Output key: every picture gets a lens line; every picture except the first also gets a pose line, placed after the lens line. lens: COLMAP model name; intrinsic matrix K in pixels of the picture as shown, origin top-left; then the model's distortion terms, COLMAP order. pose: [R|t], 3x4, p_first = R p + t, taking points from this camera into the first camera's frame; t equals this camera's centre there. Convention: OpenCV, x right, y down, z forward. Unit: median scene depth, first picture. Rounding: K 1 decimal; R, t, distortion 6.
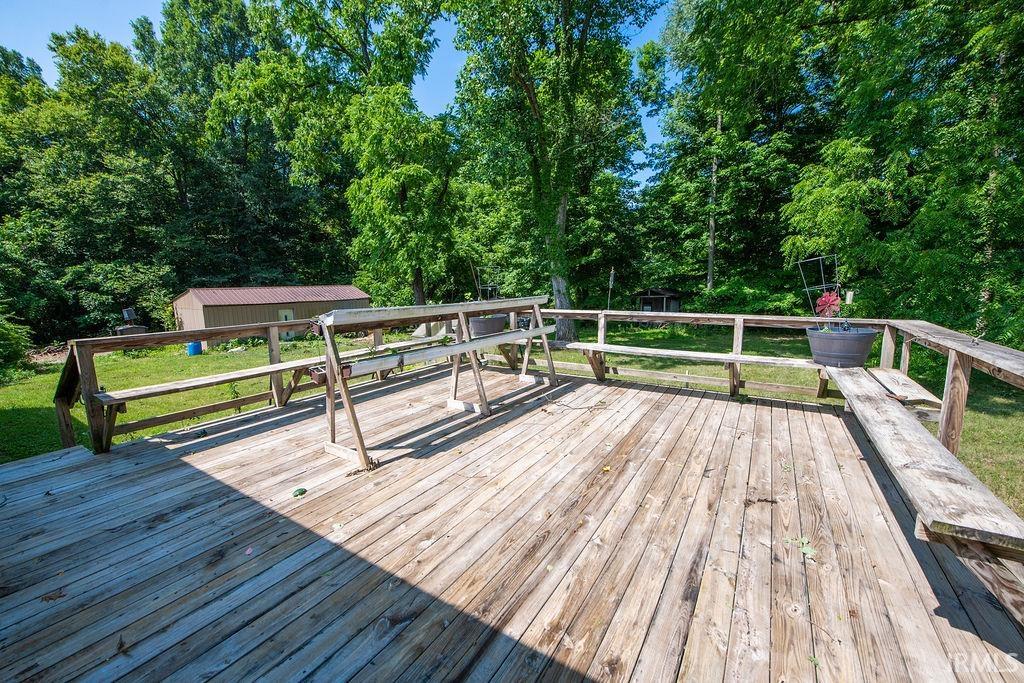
lens RADIAL K [[411.9, 0, 512.0], [0, 411.9, 341.5], [0, 0, 1]] dist [-0.014307, -0.000133]
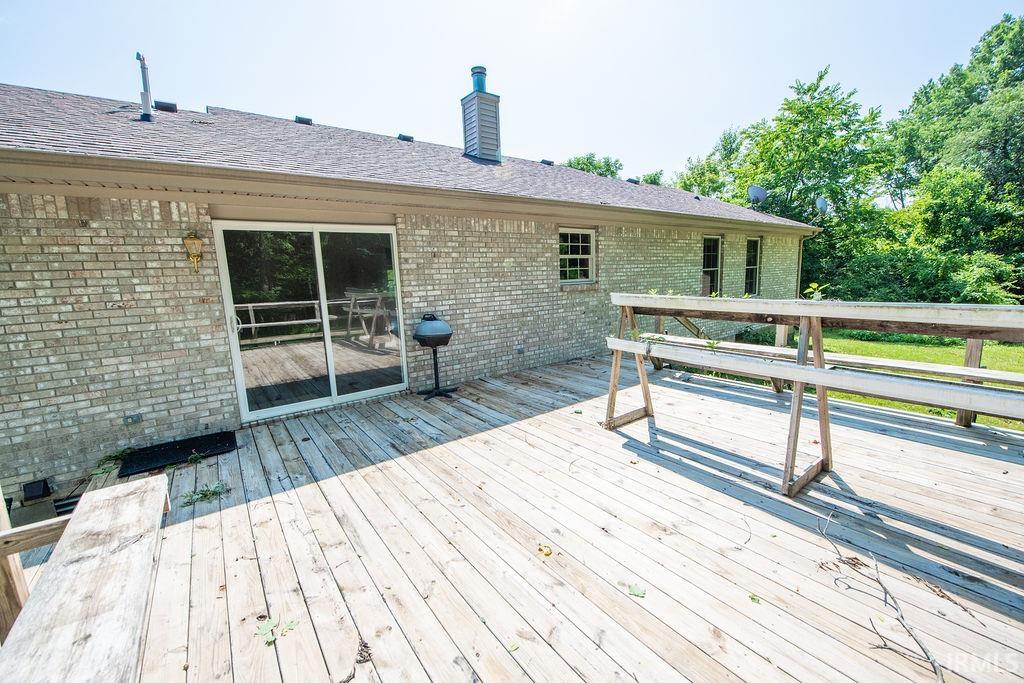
lens RADIAL K [[411.9, 0, 512.0], [0, 411.9, 341.5], [0, 0, 1]] dist [-0.014307, -0.000133]
pose [[-0.361394, 0.176357, -0.915583, 0.695918], [-0.094346, 0.969994, 0.224077, -0.151413], [0.927628, 0.167362, -0.333911, 0.949362]]
